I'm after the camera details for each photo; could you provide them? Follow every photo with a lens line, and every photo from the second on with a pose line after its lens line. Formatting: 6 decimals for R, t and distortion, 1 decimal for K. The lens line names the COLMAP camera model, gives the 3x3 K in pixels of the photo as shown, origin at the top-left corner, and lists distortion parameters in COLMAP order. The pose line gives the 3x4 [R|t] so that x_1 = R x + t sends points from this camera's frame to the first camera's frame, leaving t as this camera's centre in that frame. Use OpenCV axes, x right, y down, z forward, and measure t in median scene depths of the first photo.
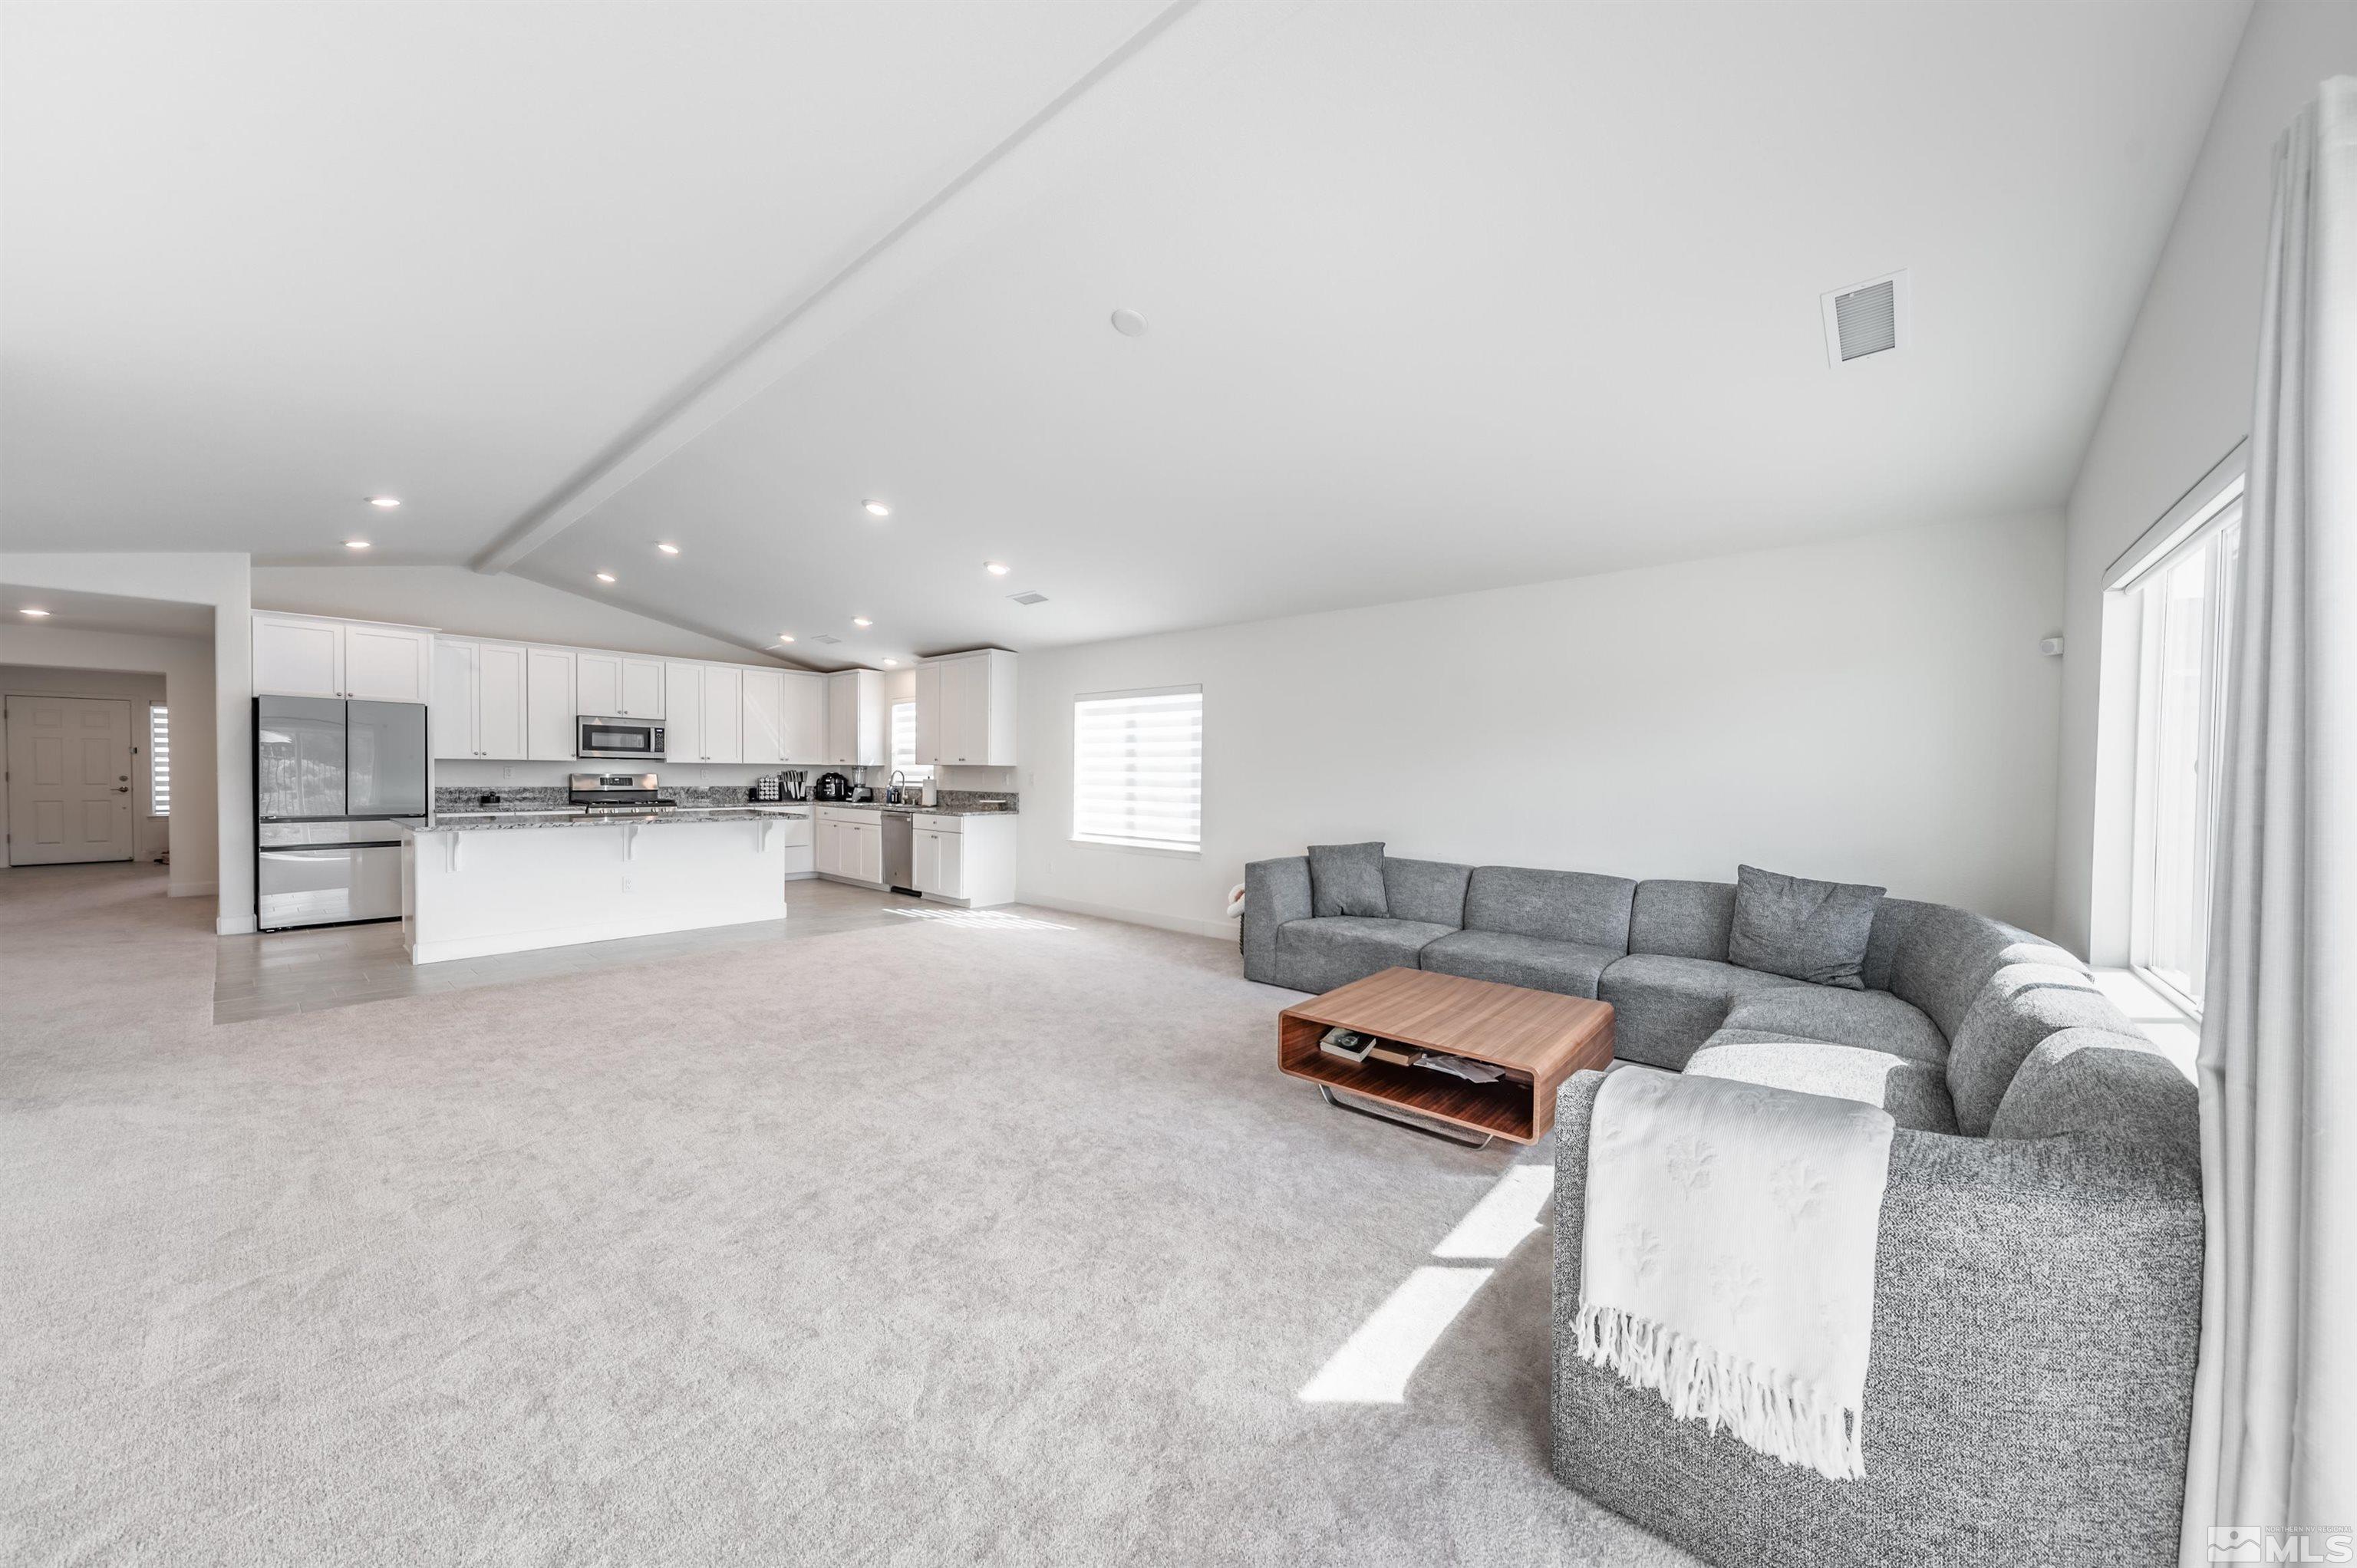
lens RADIAL K [[819.7, 0, 1174.8], [0, 819.7, 785.2], [0, 0, 1]] dist [-0.000561, -0.001059]
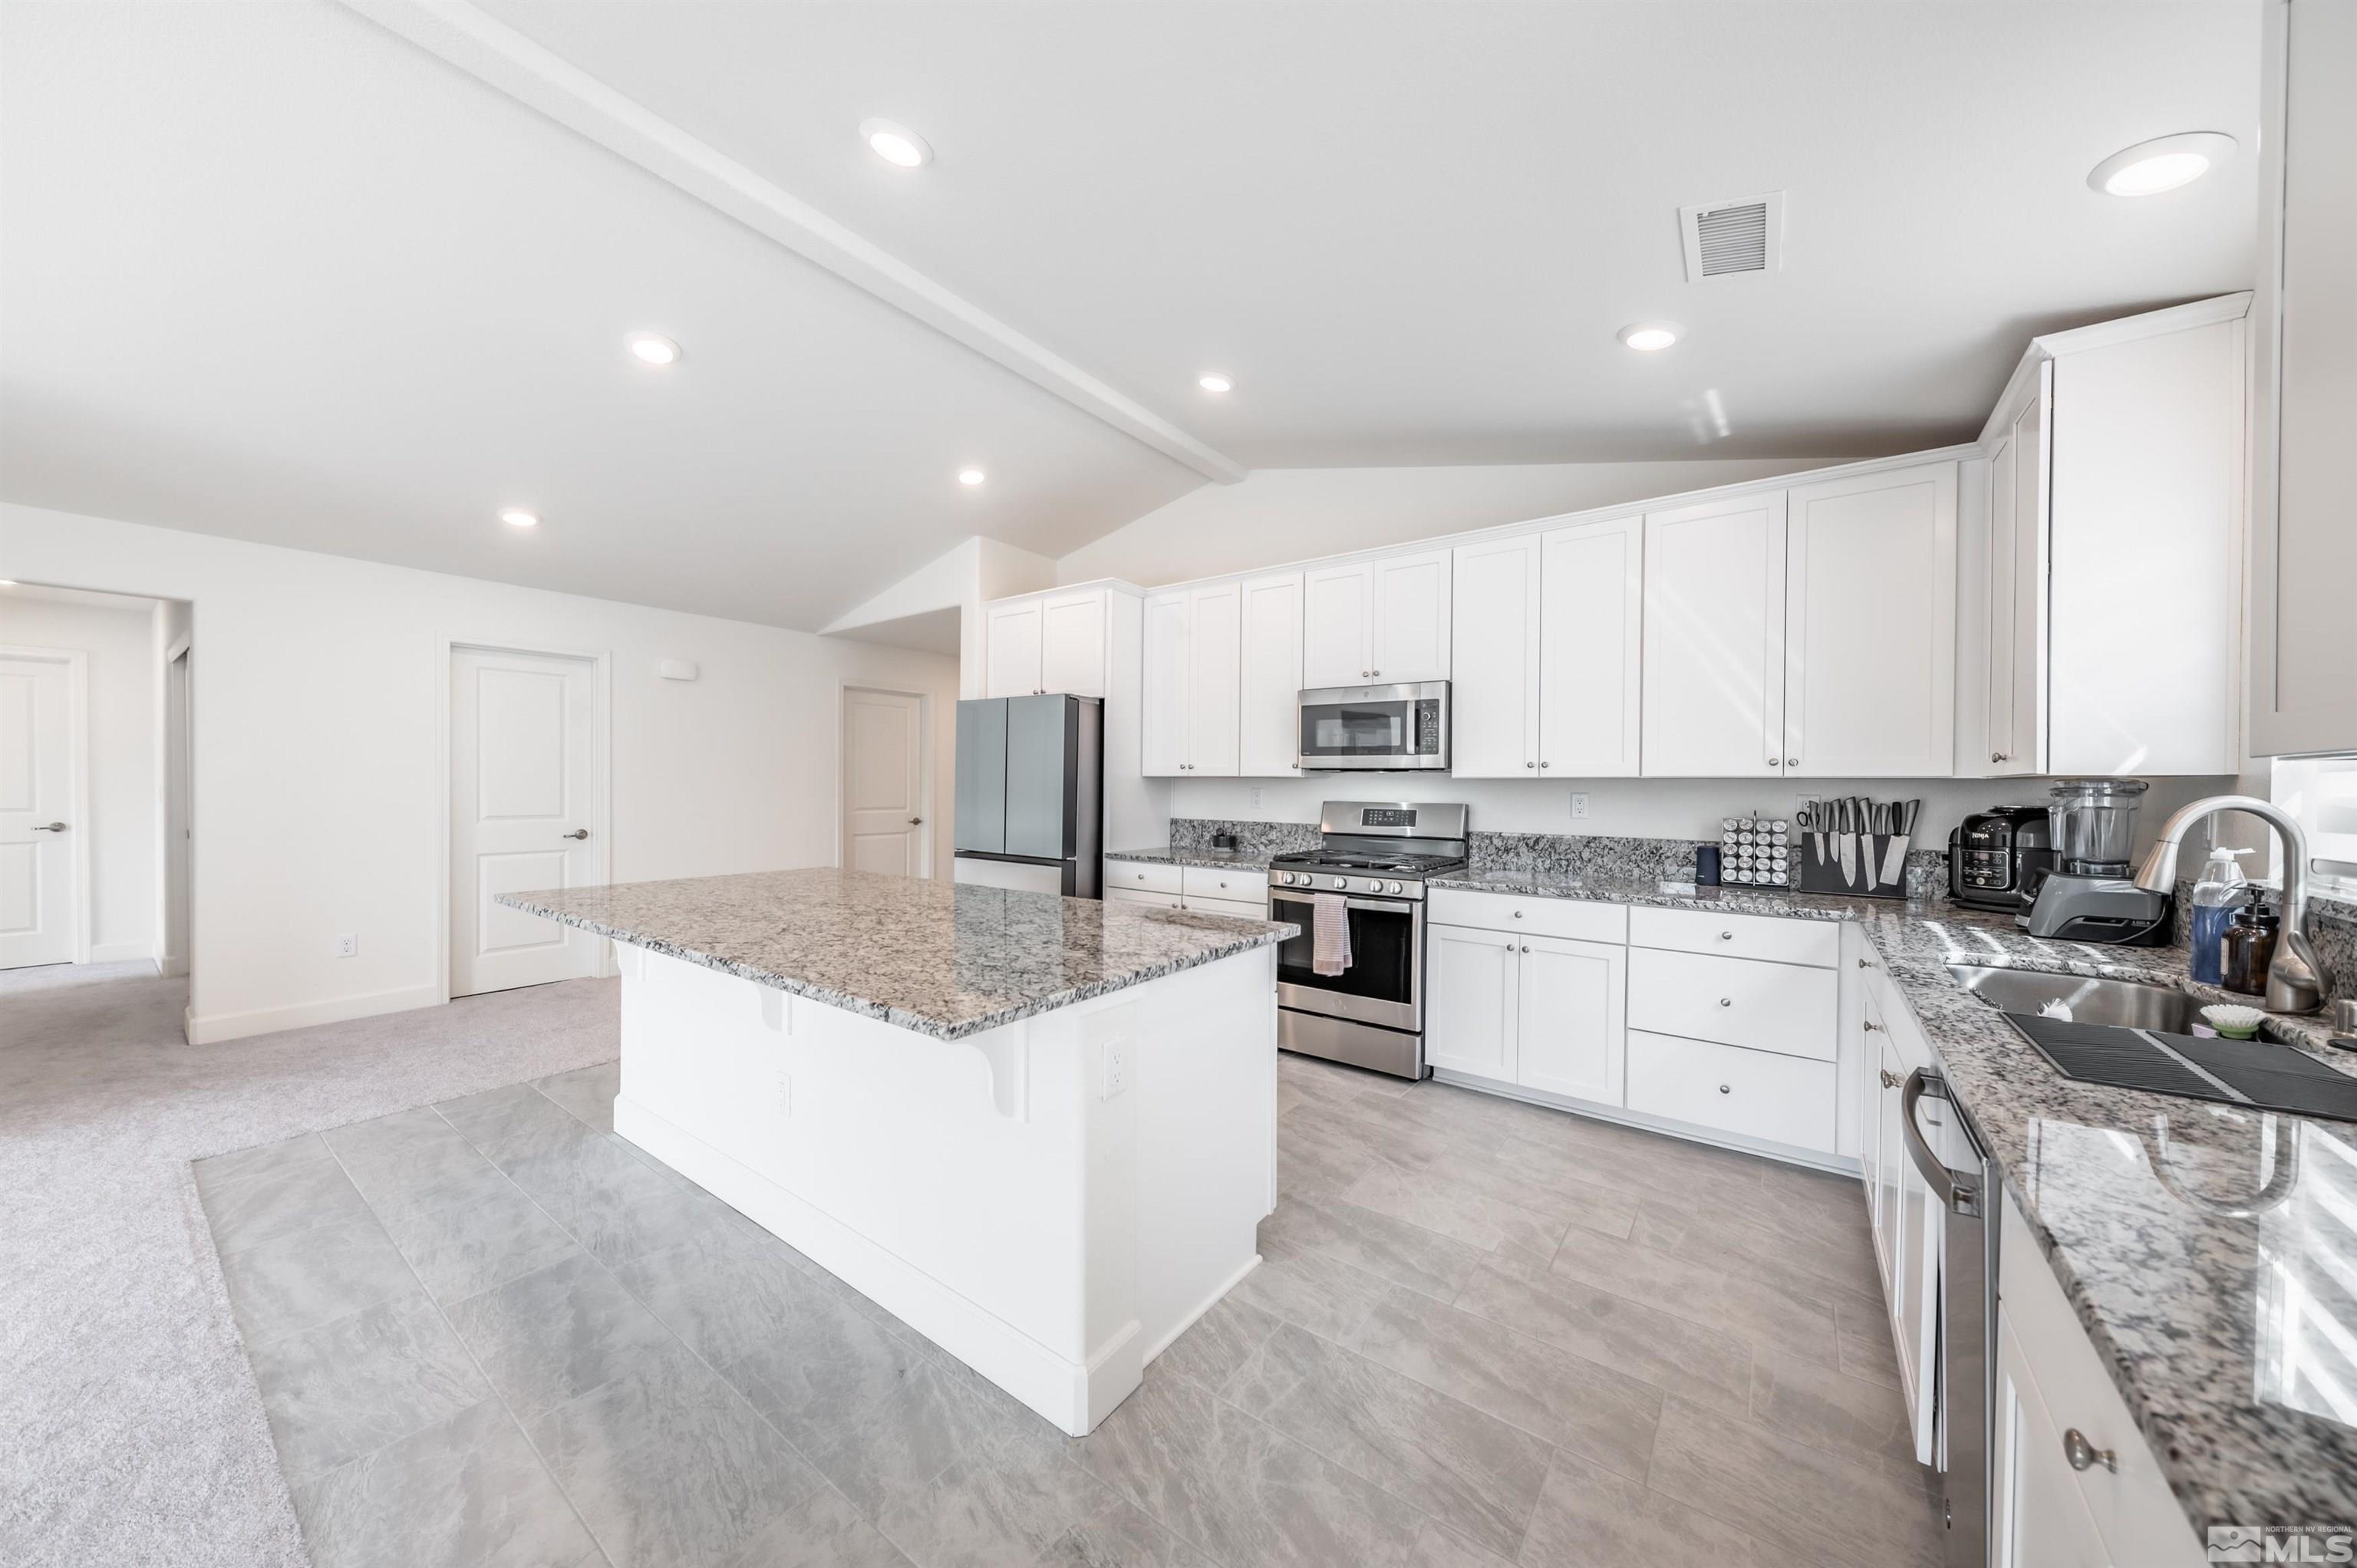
lens RADIAL K [[819.7, 0, 1172.4], [0, 819.7, 789.9], [0, 0, 1]] dist [-0.000561, -0.001059]
pose [[0.072870, 0.001961, -0.997340, -0.196412], [-0.017257, 0.999851, 0.000705, -0.018604], [0.997192, 0.017160, 0.072893, 0.803297]]
